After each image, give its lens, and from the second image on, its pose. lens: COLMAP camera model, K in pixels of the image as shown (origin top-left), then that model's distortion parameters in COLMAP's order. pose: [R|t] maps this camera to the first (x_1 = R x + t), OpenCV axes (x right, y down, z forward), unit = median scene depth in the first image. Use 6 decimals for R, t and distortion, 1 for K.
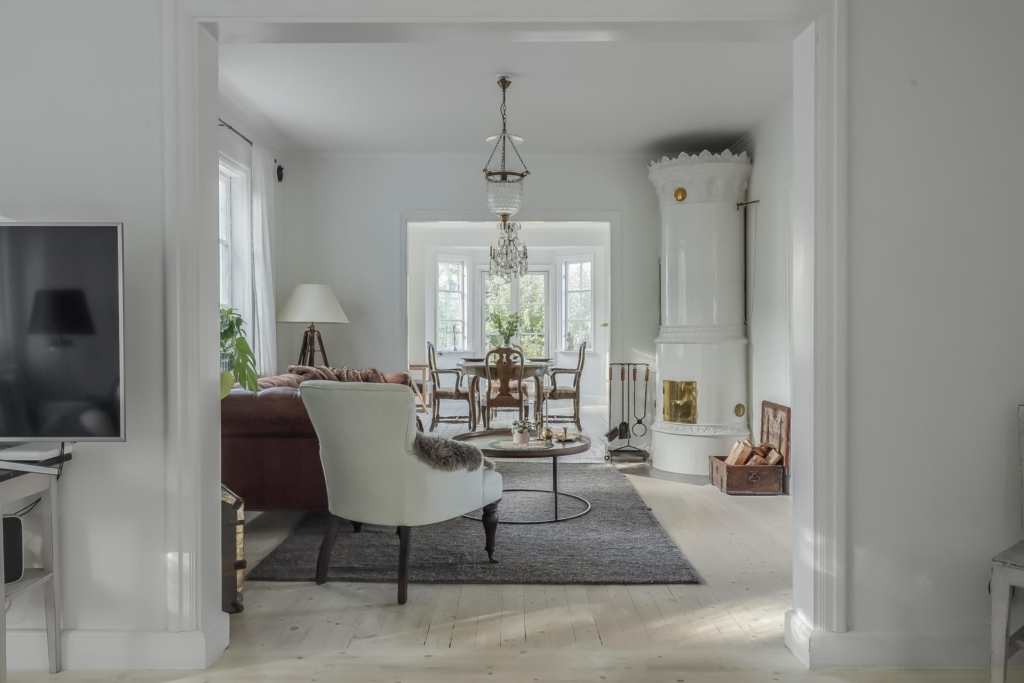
lens RADIAL K [[669.0, 0, 512.0], [0, 669.0, 341.5], [0, 0, 1]] dist [-0.000649, 0.000130]
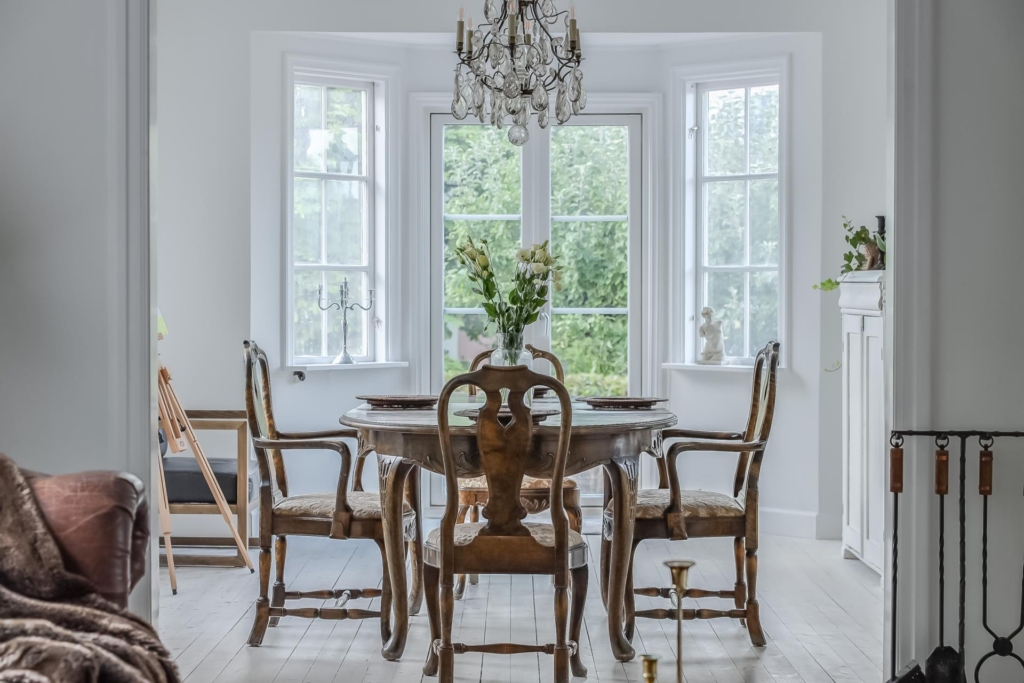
lens RADIAL K [[1551.1, 0, 512.0], [0, 1551.1, 341.5], [0, 0, 1]] dist [0.004886, 0.024033]
pose [[0.999992, 0.003406, -0.002165, -0.006183], [-0.003368, 0.999843, 0.017390, -0.011750], [0.002224, -0.017383, 0.999846, 0.313709]]
